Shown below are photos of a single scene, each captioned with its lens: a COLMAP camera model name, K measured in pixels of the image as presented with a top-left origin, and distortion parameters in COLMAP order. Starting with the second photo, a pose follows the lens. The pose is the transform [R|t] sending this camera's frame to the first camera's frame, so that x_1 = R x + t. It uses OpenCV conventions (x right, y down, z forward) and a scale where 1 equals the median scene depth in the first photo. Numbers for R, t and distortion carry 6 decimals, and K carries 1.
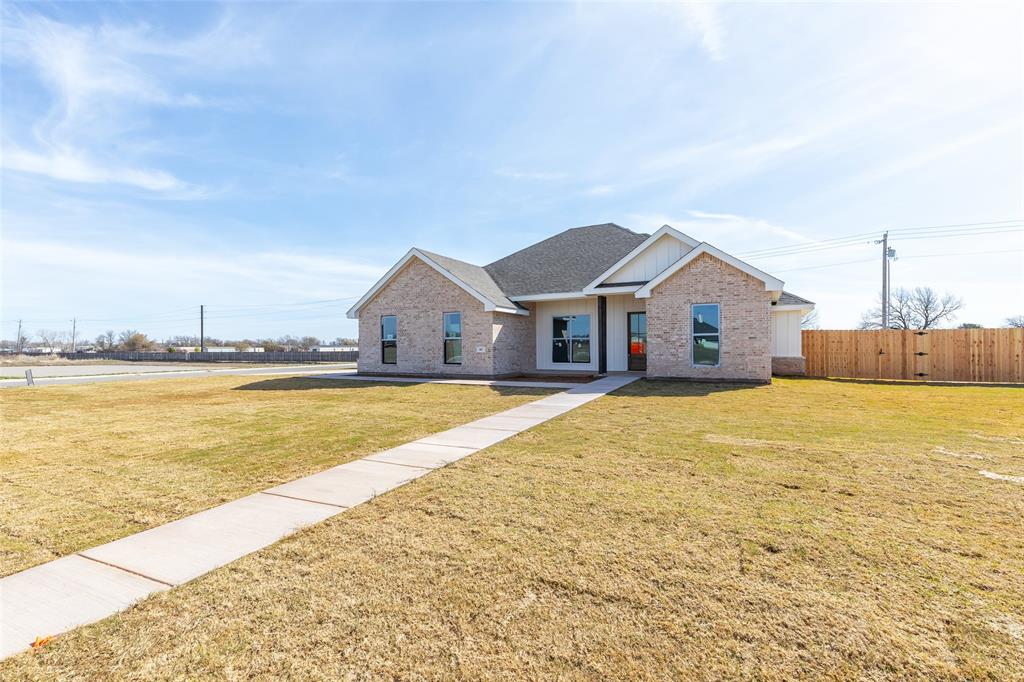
lens RADIAL K [[466.0, 0, 505.2], [0, 466.0, 342.9], [0, 0, 1]] dist [0.017088, -0.002164]
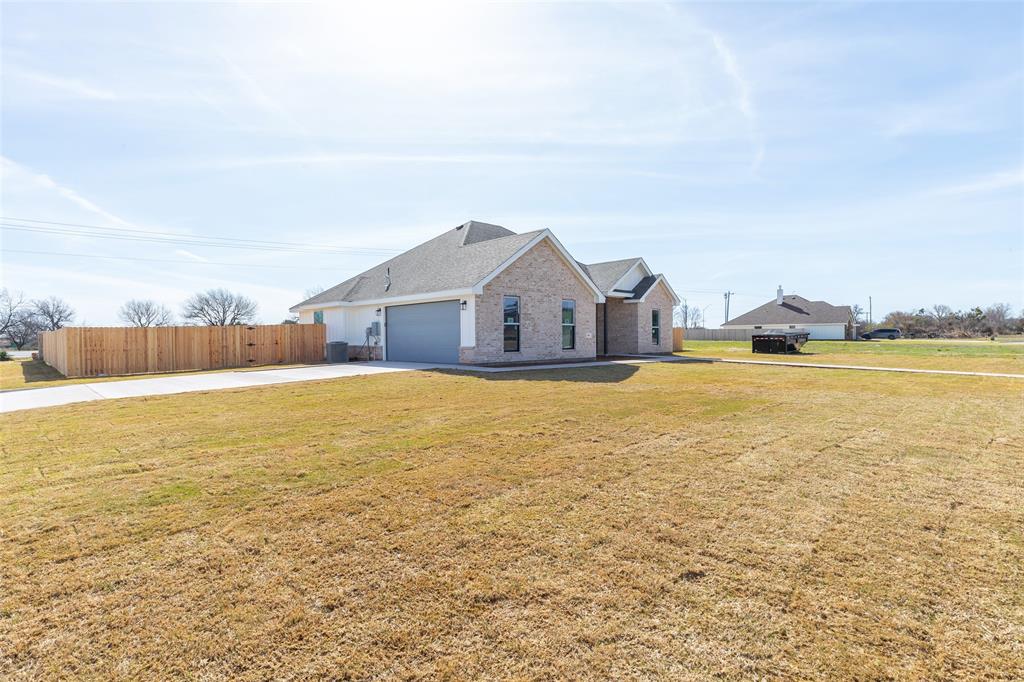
lens RADIAL K [[520.7, 0, 514.3], [0, 520.7, 340.8], [0, 0, 1]] dist [0.002082, 0.000115]
pose [[0.295537, -0.000875, 0.955331, -1.260017], [-0.006234, 0.999977, 0.002844, 0.023590], [-0.955311, -0.006796, 0.295524, 0.761017]]
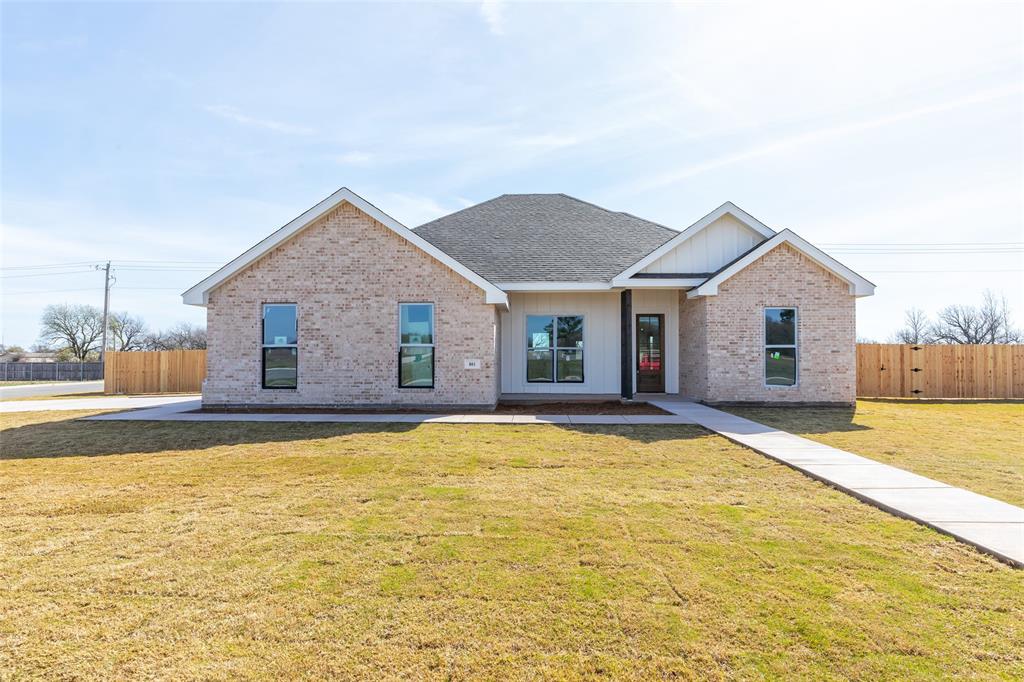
lens RADIAL K [[585.7, 0, 509.9], [0, 585.7, 341.4], [0, 0, 1]] dist [0.004019, -0.000651]
pose [[0.893222, 0.019318, 0.449201, -0.341440], [-0.011547, 0.999733, -0.020033, -0.001268], [-0.449468, 0.012707, 0.893206, 0.265445]]
